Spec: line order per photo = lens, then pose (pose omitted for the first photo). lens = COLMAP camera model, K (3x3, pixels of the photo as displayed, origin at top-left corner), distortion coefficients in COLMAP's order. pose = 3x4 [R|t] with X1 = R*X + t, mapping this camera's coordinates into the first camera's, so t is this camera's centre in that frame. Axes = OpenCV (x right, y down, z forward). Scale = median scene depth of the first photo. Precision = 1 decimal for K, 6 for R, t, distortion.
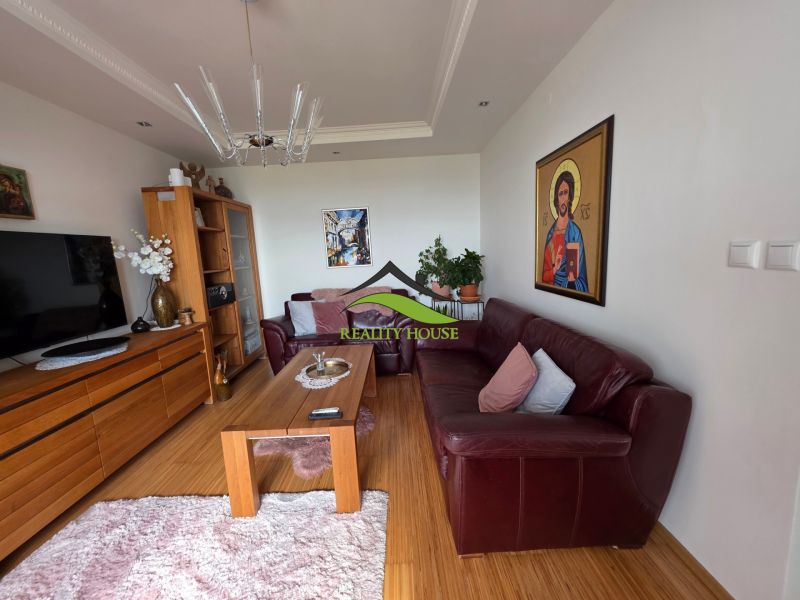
lens RADIAL K [[324.3, 0, 398.5], [0, 324.3, 299.0], [0, 0, 1]] dist [-0.000176, 0.001042]
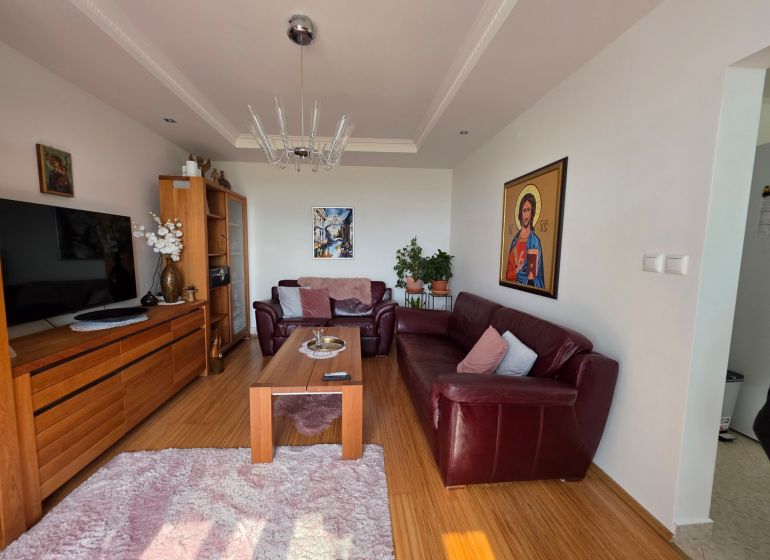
lens RADIAL K [[311.6, 0, 383.9], [0, 311.6, 280.1], [0, 0, 1]] dist [0.002652, -0.000019]
pose [[0.994528, 0.056067, 0.088145, -0.149332], [-0.051732, 0.997372, -0.050721, 0.040871], [-0.090757, 0.045884, 0.994815, -0.161895]]
